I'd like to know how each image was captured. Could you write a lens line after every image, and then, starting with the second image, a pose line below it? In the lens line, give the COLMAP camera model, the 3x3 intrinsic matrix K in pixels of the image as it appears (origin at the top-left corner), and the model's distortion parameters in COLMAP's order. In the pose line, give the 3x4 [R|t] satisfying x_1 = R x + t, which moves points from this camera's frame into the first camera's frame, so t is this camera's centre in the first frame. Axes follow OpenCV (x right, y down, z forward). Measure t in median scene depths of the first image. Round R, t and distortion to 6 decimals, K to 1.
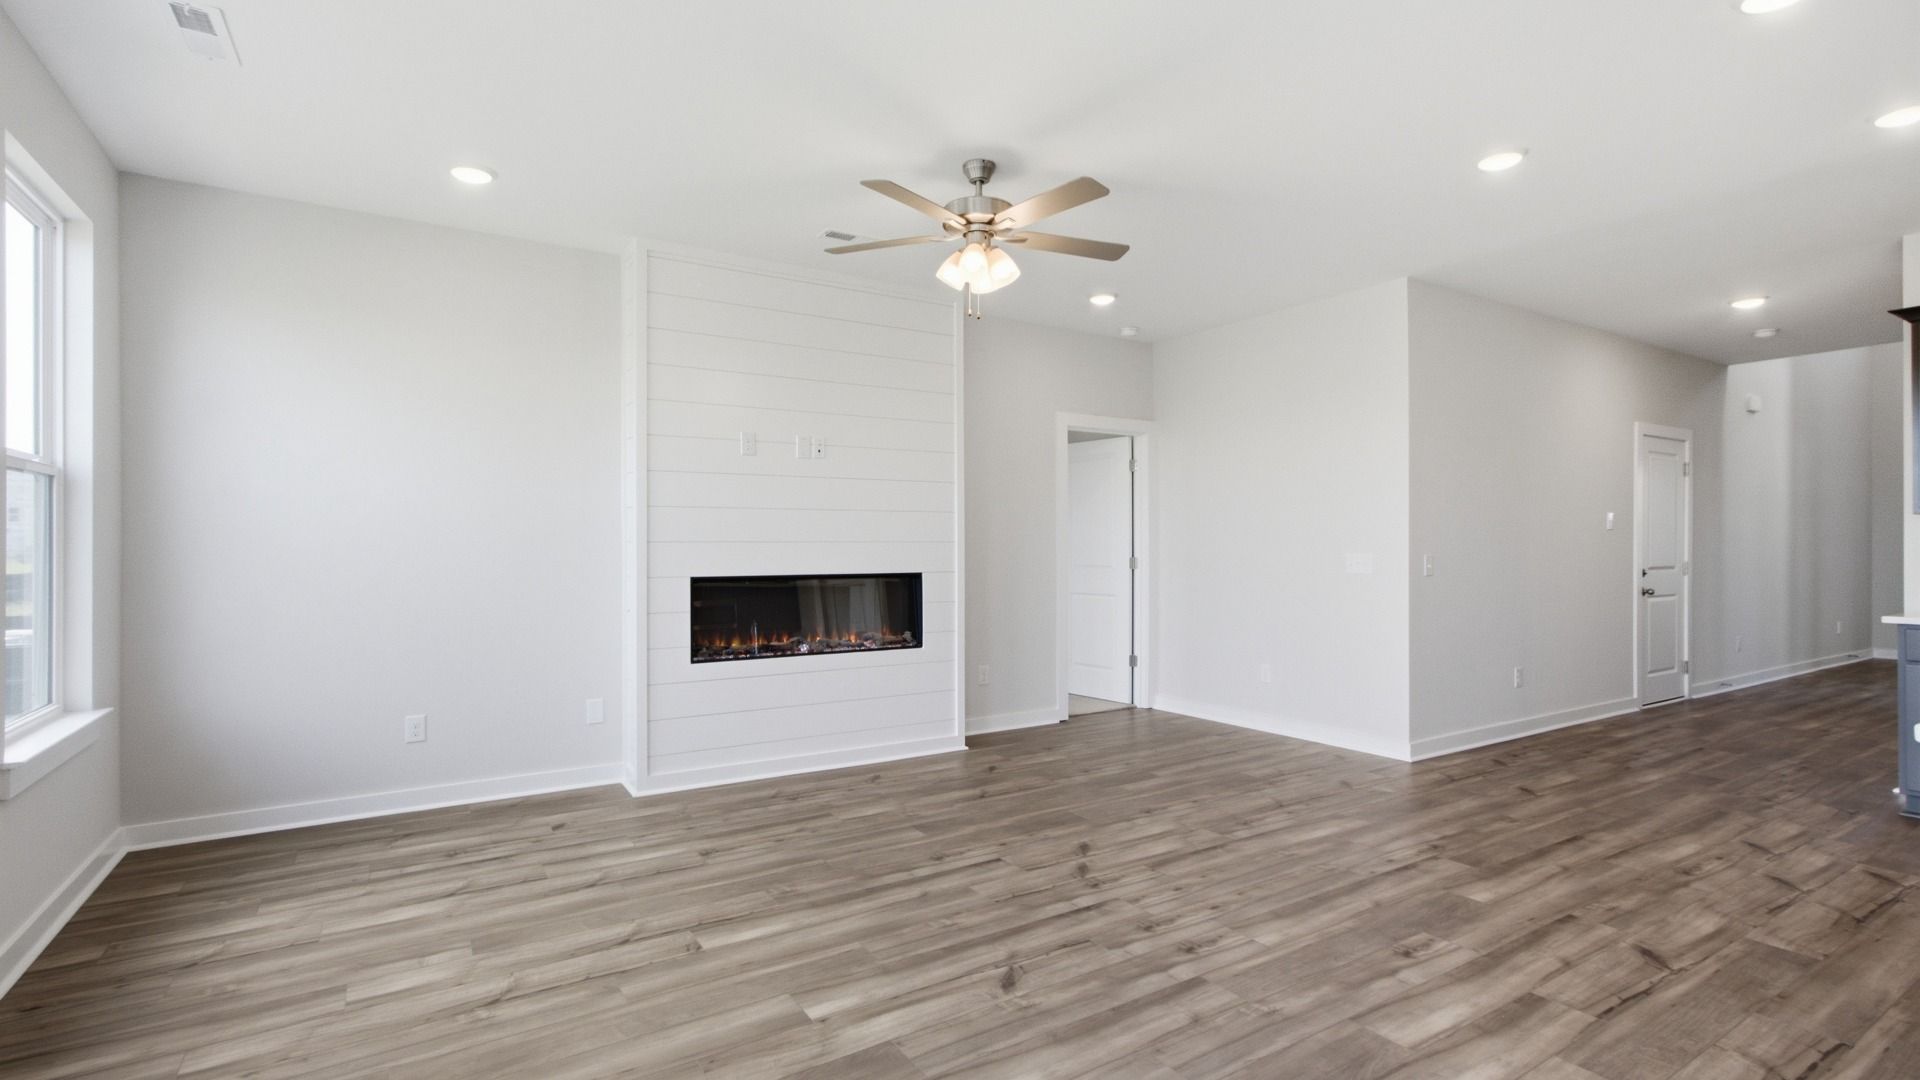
lens RADIAL K [[896.4, 0, 952.3], [0, 896.4, 549.7], [0, 0, 1]] dist [0.003476, 0.000871]
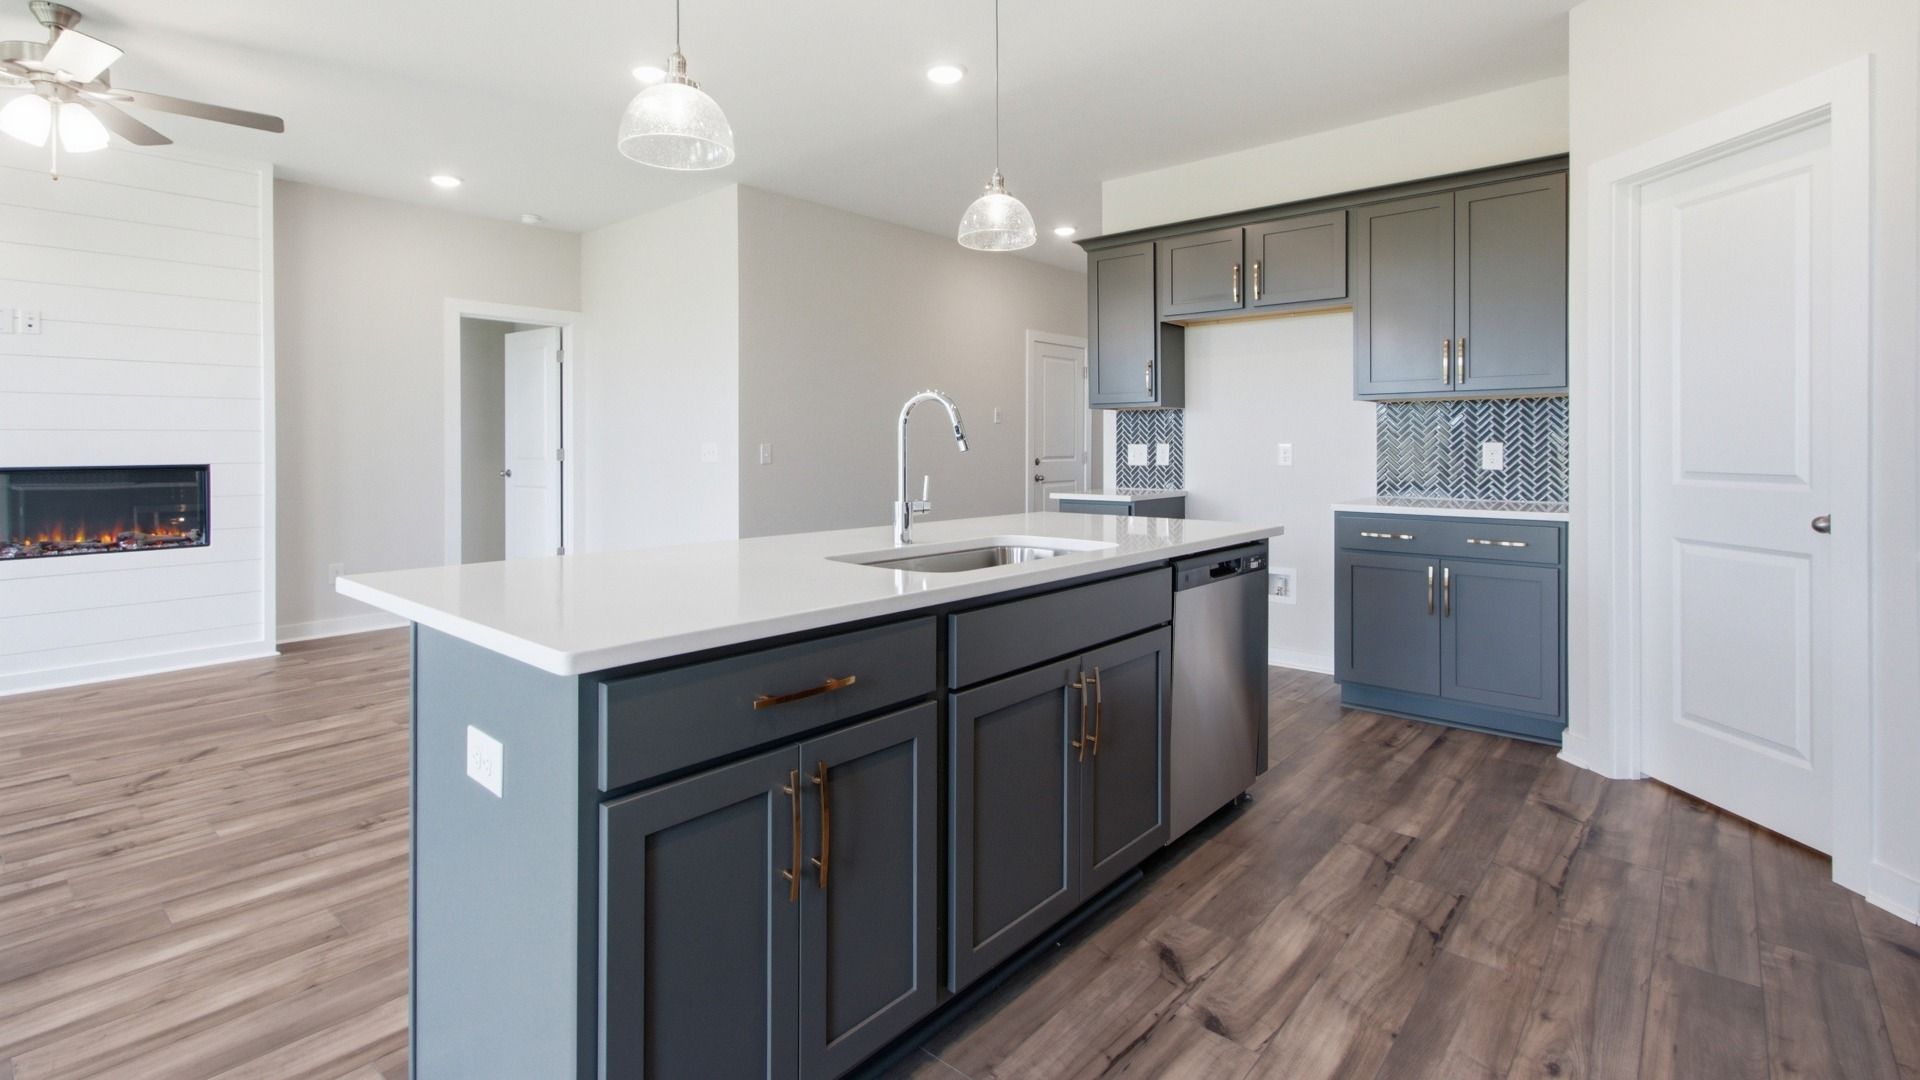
lens RADIAL K [[881.9, 0, 981.0], [0, 881.9, 447.8], [0, 0, 1]] dist [-0.011088, 0.000867]
pose [[0.948883, -0.000099, 0.315629, 0.586401], [-0.000637, 0.999997, 0.002229, 0.009664], [-0.315628, -0.002316, 0.948880, -0.117355]]
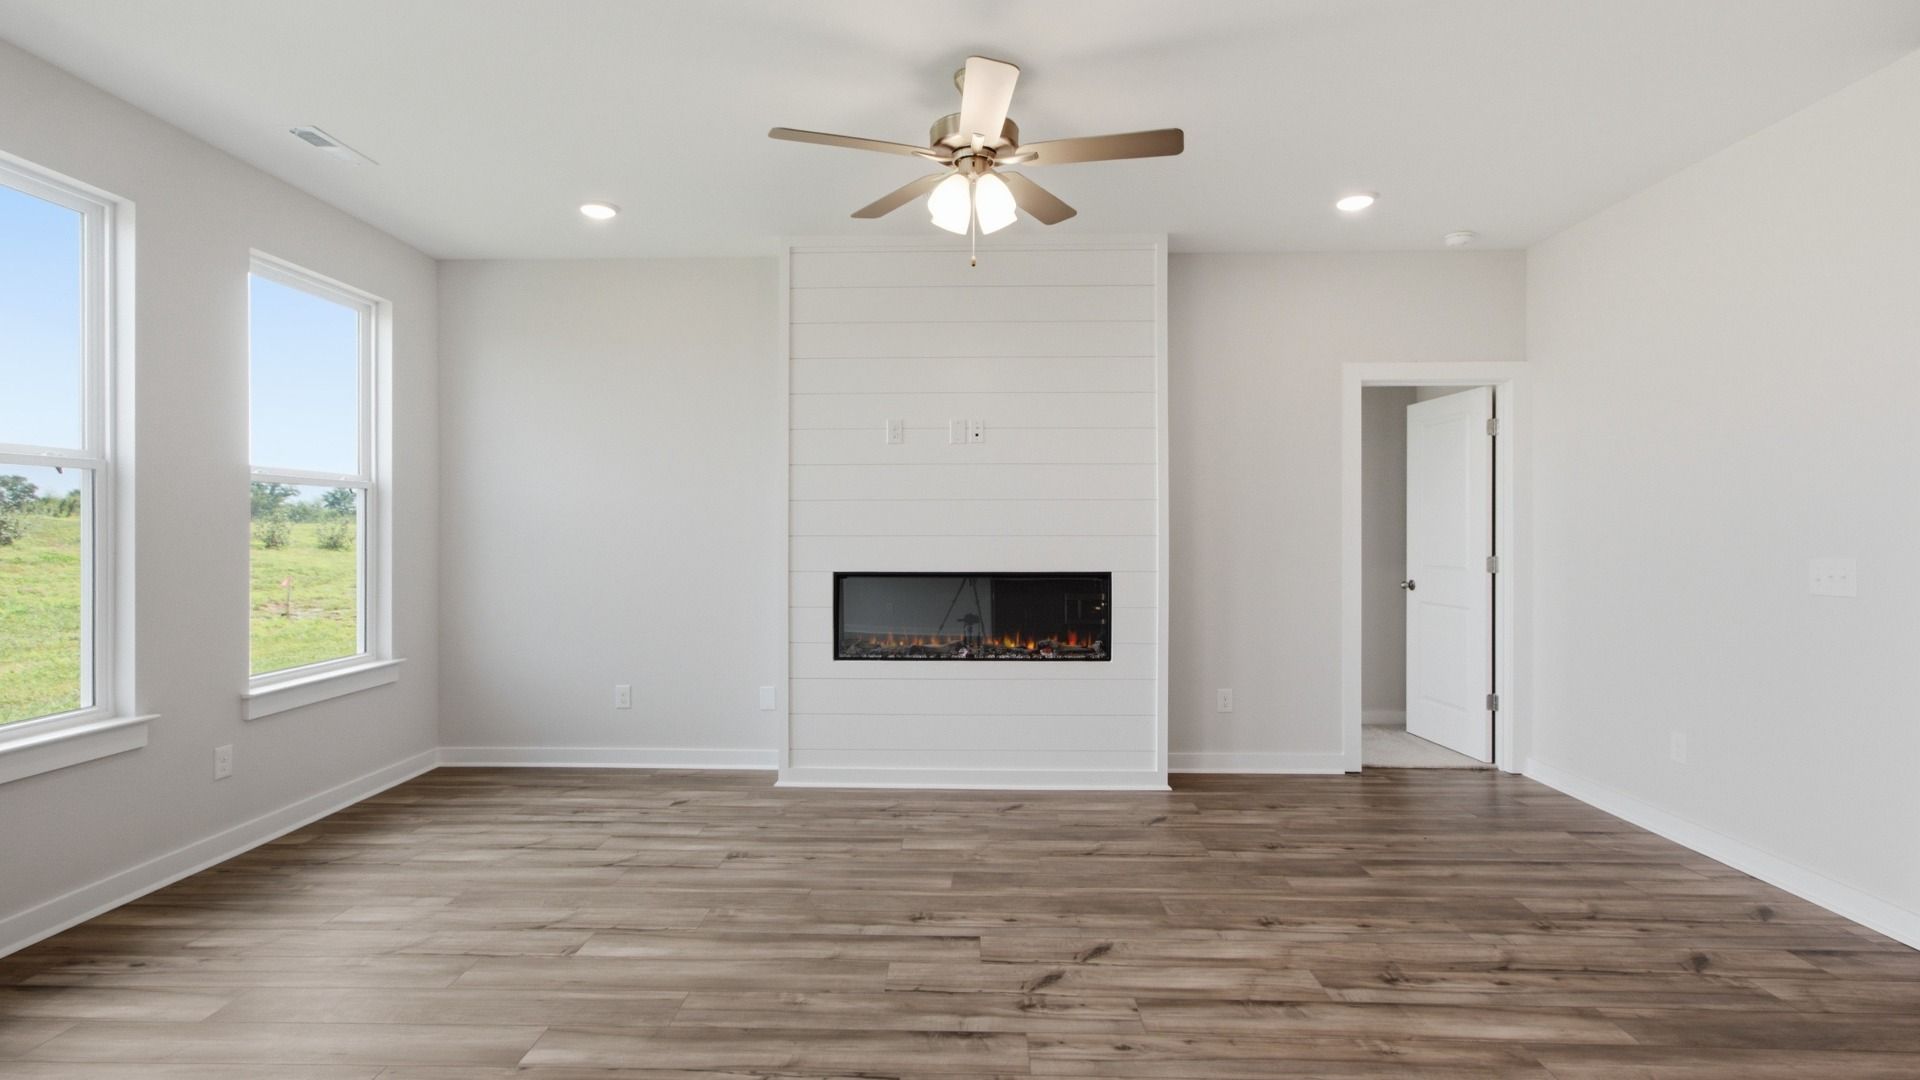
lens RADIAL K [[915.1, 0, 934.4], [0, 915.1, 532.5], [0, 0, 1]] dist [-0.004403, 0.016430]
pose [[0.824689, 0.002960, -0.565578, 0.431462], [-0.004144, 0.999991, -0.000809, -0.013792], [0.565571, 0.003011, 0.824694, 0.273864]]
